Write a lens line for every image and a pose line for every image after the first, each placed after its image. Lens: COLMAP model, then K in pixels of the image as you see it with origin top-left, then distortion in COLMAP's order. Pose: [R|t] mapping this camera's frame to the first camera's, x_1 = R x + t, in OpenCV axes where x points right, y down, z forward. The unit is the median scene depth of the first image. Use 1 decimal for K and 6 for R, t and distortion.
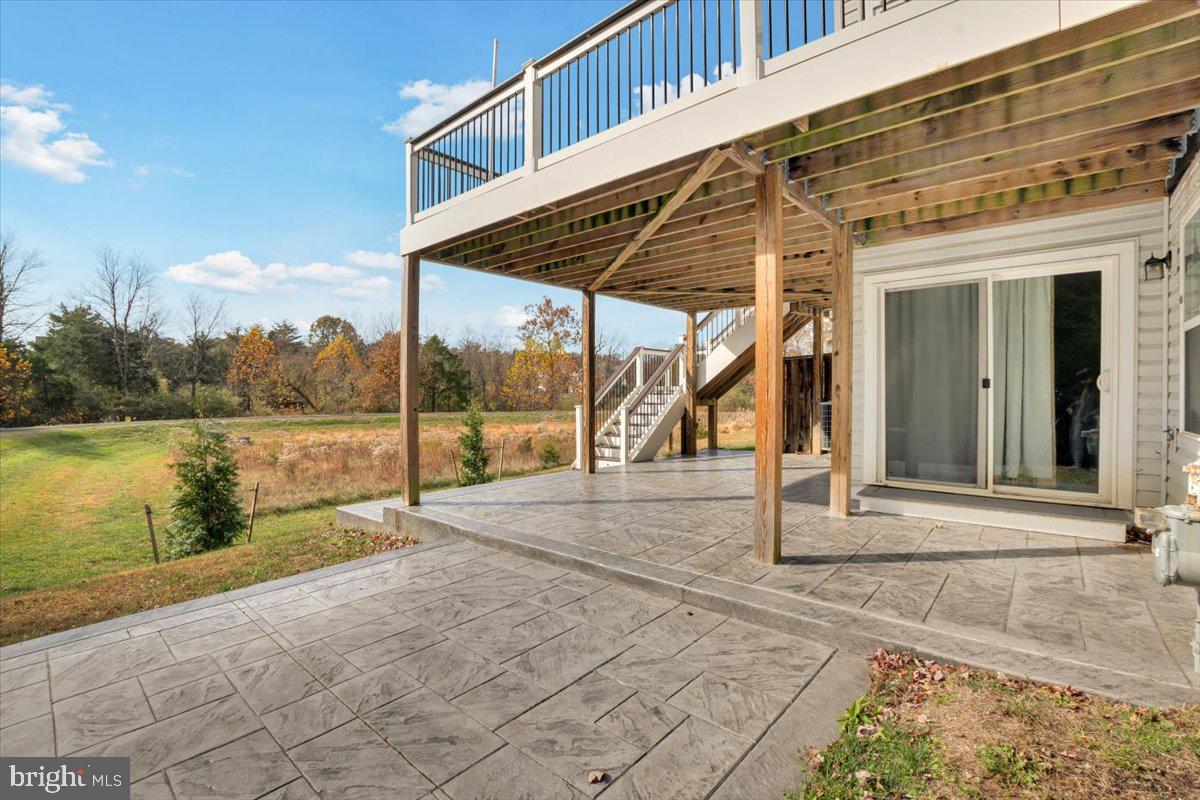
lens RADIAL K [[527.2, 0, 588.9], [0, 527.2, 396.0], [0, 0, 1]] dist [-0.032491, 0.003125]
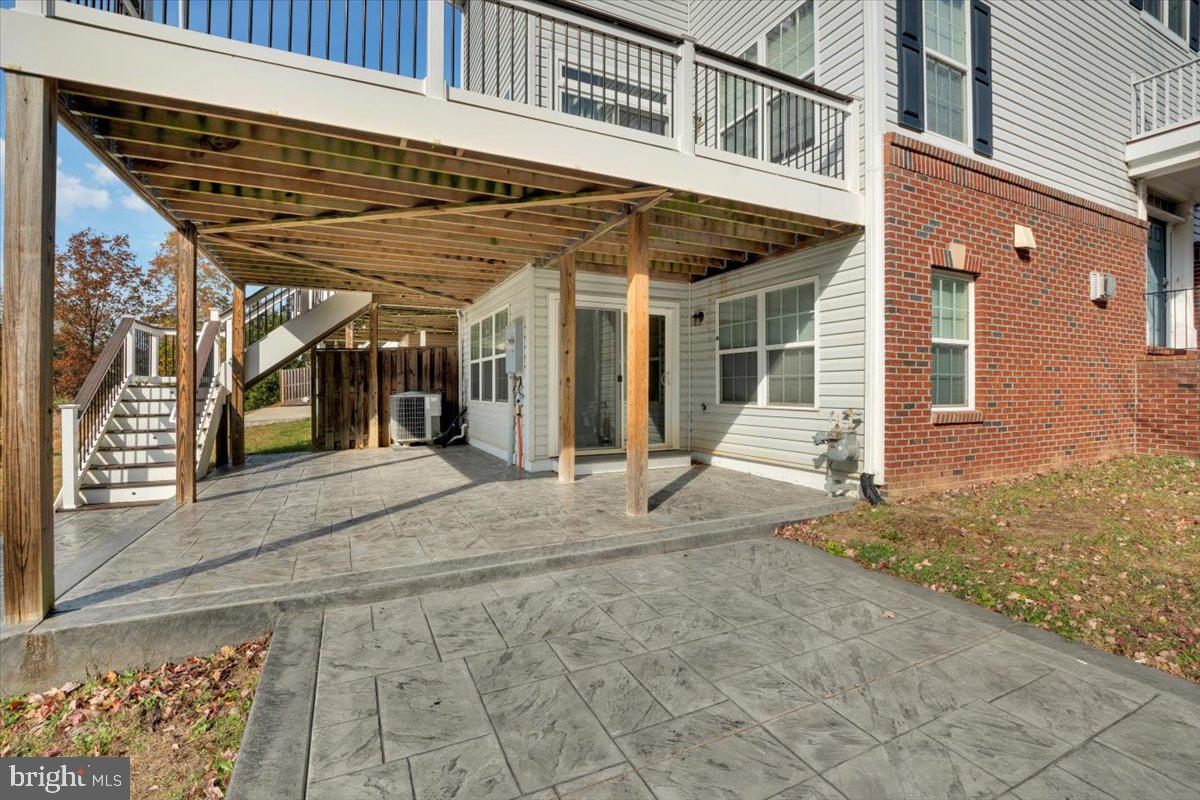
lens RADIAL K [[527.2, 0, 596.6], [0, 527.2, 393.6], [0, 0, 1]] dist [-0.032491, 0.003125]
pose [[0.390844, -0.005388, 0.920441, -0.896282], [0.003857, 0.999984, 0.004216, 0.014773], [-0.920449, 0.001902, 0.390859, 0.591915]]
